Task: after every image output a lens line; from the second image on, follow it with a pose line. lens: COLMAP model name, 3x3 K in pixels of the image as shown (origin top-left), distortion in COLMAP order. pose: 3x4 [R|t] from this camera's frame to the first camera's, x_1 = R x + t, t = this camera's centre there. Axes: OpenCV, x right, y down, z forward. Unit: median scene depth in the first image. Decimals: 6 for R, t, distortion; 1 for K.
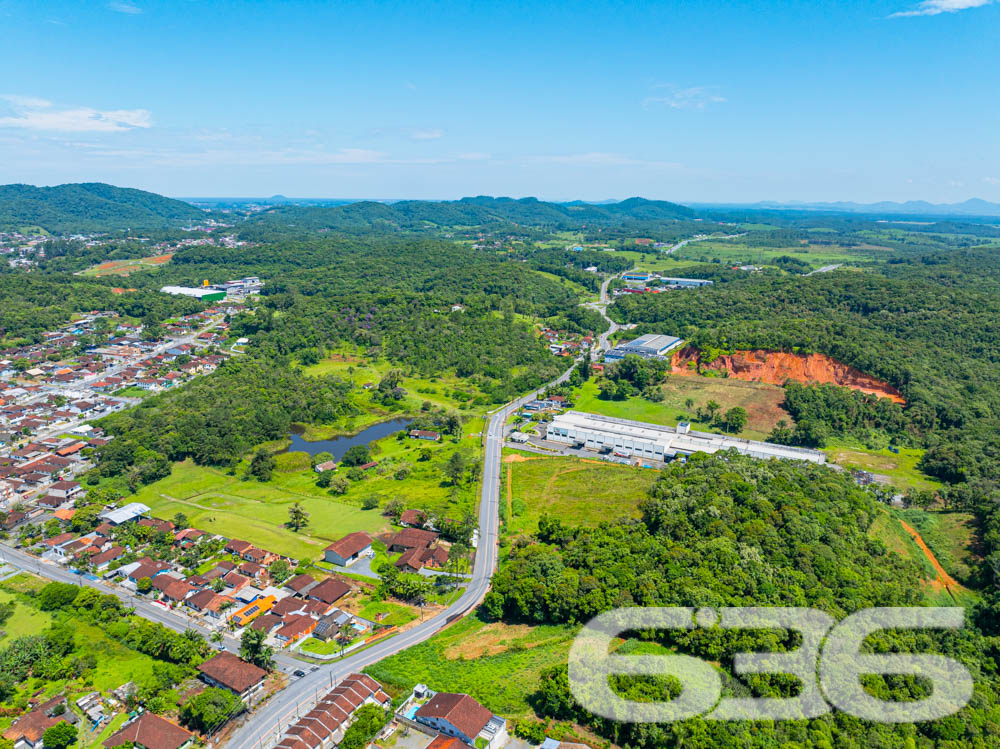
lens RADIAL K [[699.5, 0, 496.3], [0, 699.5, 378.5], [0, 0, 1]] dist [-0.040974, -0.000097]
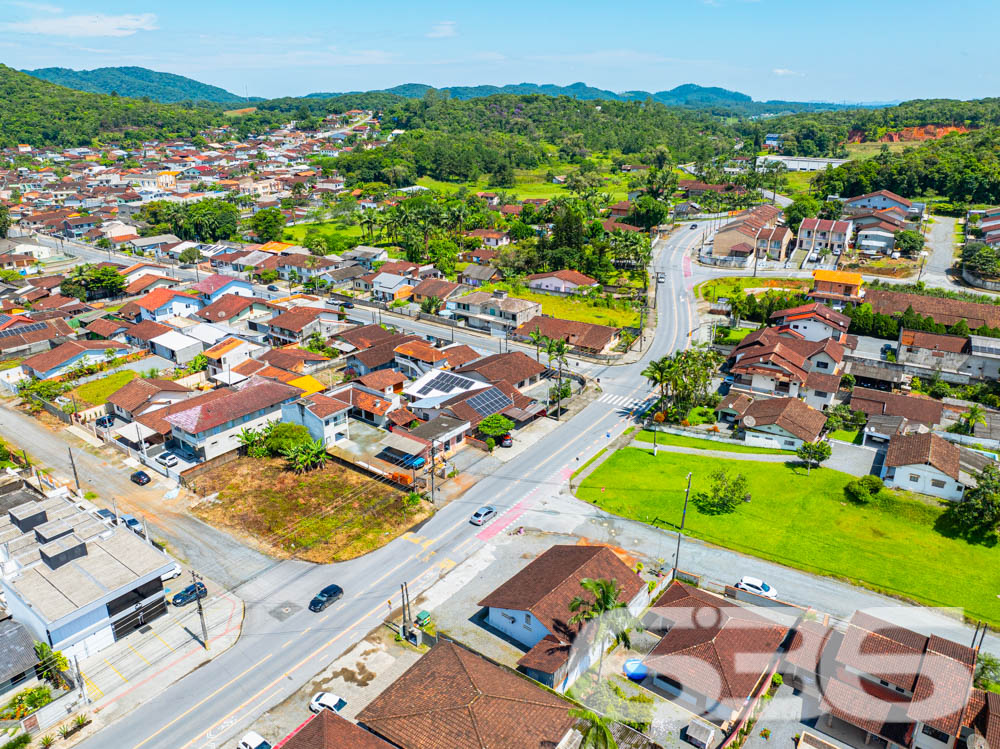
lens RADIAL K [[699.5, 0, 496.3], [0, 699.5, 378.5], [0, 0, 1]] dist [-0.040974, -0.000097]
pose [[0.999058, 0.021283, -0.037810, -0.202431], [-0.016085, 0.991010, 0.132818, 0.196421], [0.040297, -0.132085, 0.990419, -0.067154]]
